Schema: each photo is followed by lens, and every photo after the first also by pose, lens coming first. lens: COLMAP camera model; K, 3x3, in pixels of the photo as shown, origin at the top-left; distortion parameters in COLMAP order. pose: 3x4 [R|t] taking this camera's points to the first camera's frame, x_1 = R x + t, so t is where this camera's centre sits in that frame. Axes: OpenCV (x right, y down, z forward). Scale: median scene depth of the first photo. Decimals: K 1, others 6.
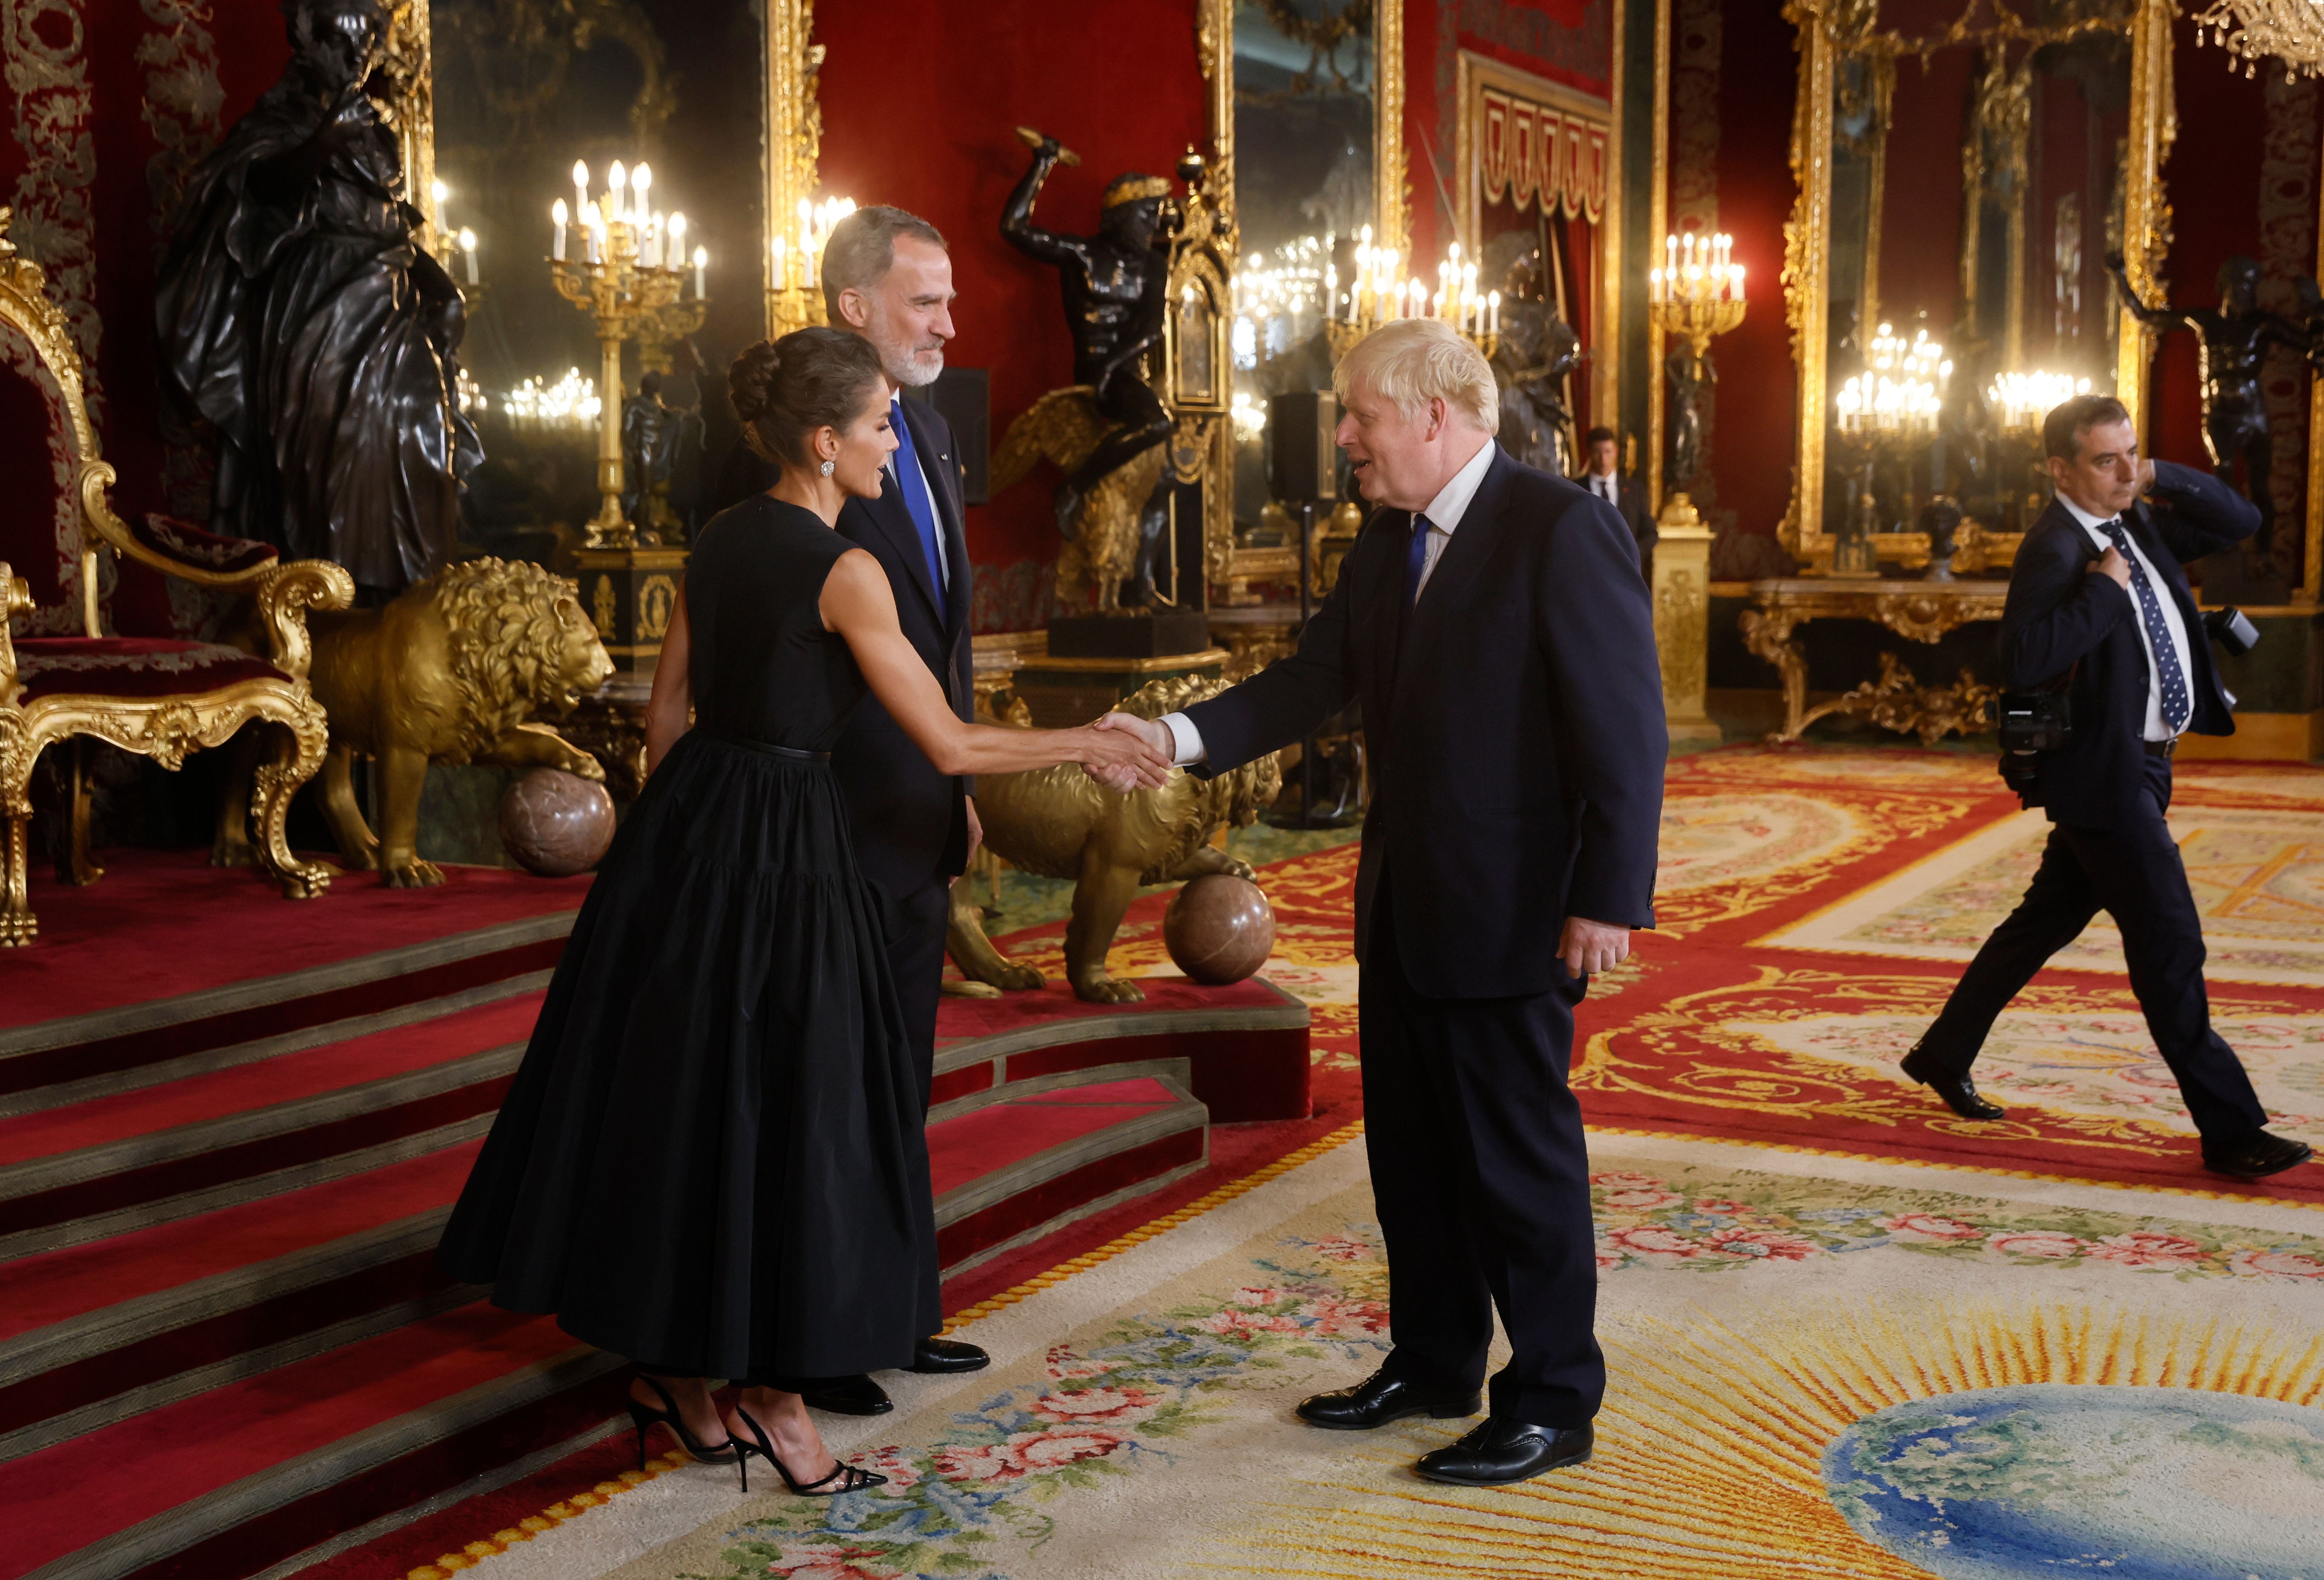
lens RADIAL K [[2878.4, 0, 1162.0], [0, 2878.4, 790.0], [0, 0, 1]] dist [0.011488, 0.126177]
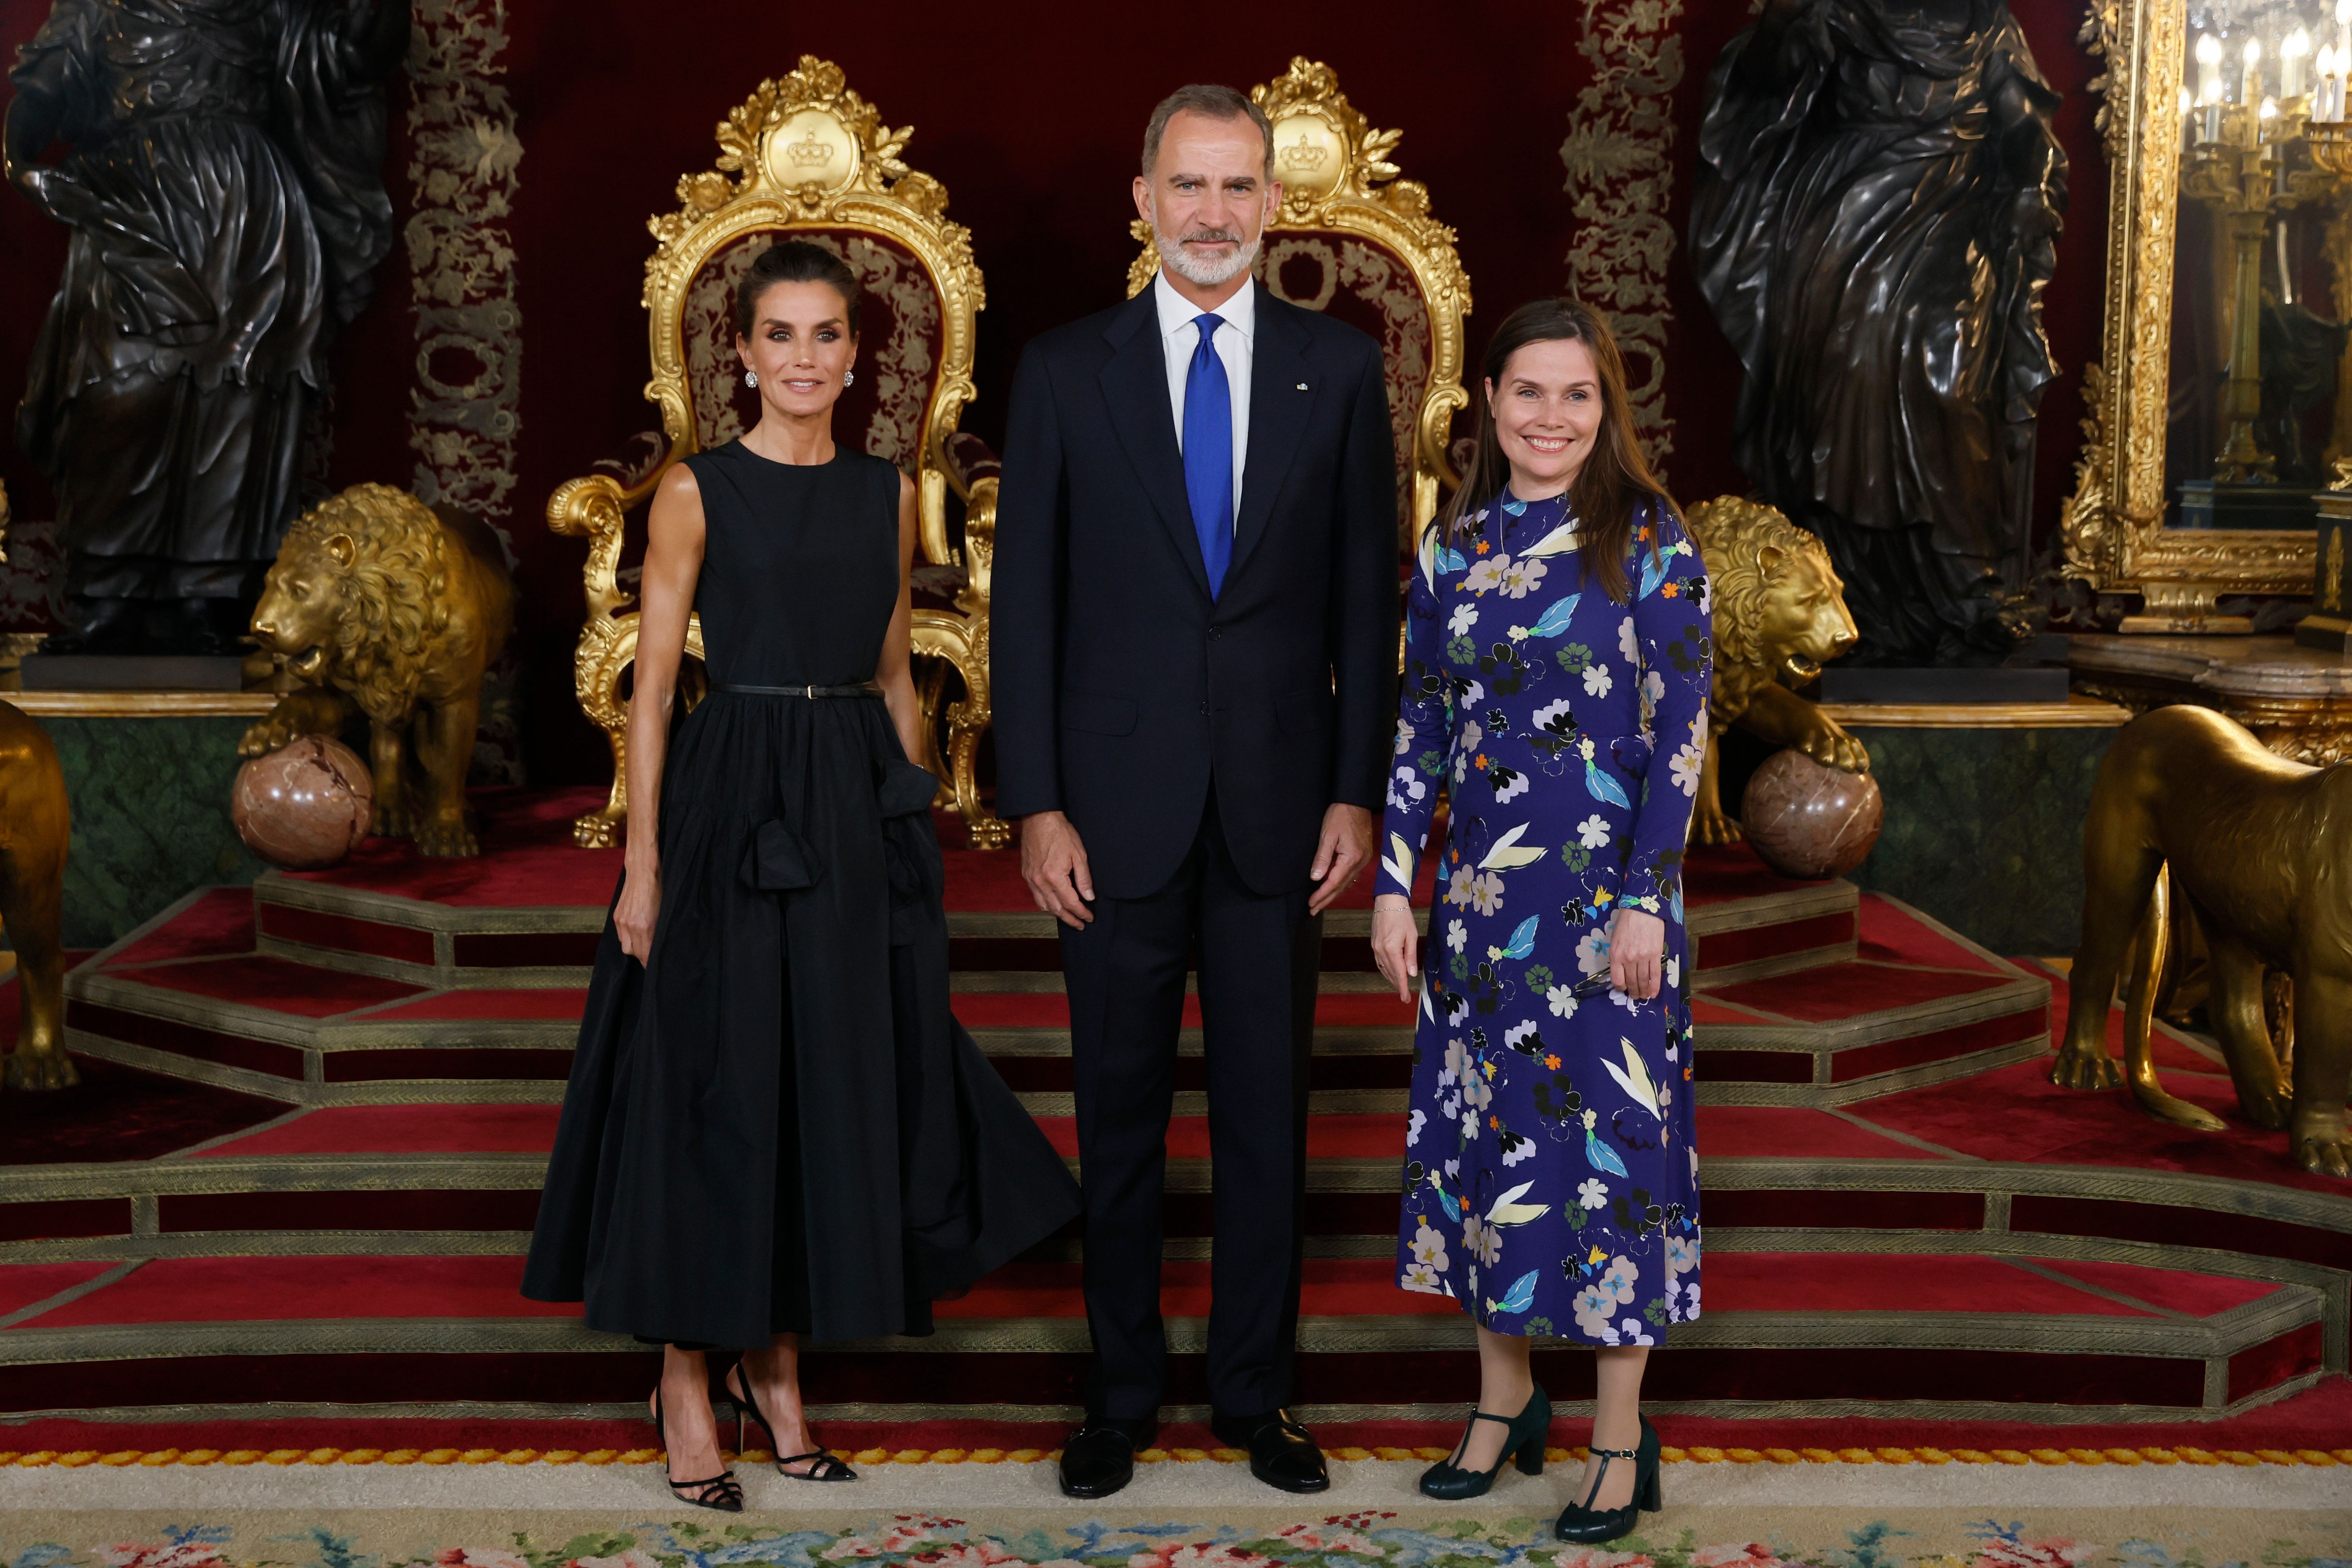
lens RADIAL K [[3165.8, 0, 1063.5], [0, 3165.8, 687.1], [0, 0, 1]] dist [0.047836, 0.062608]
pose [[0.499432, 0.085565, -0.862117, 0.372883], [-0.098518, 0.994265, 0.041608, -0.033463], [0.860733, 0.064154, 0.504997, 0.271142]]
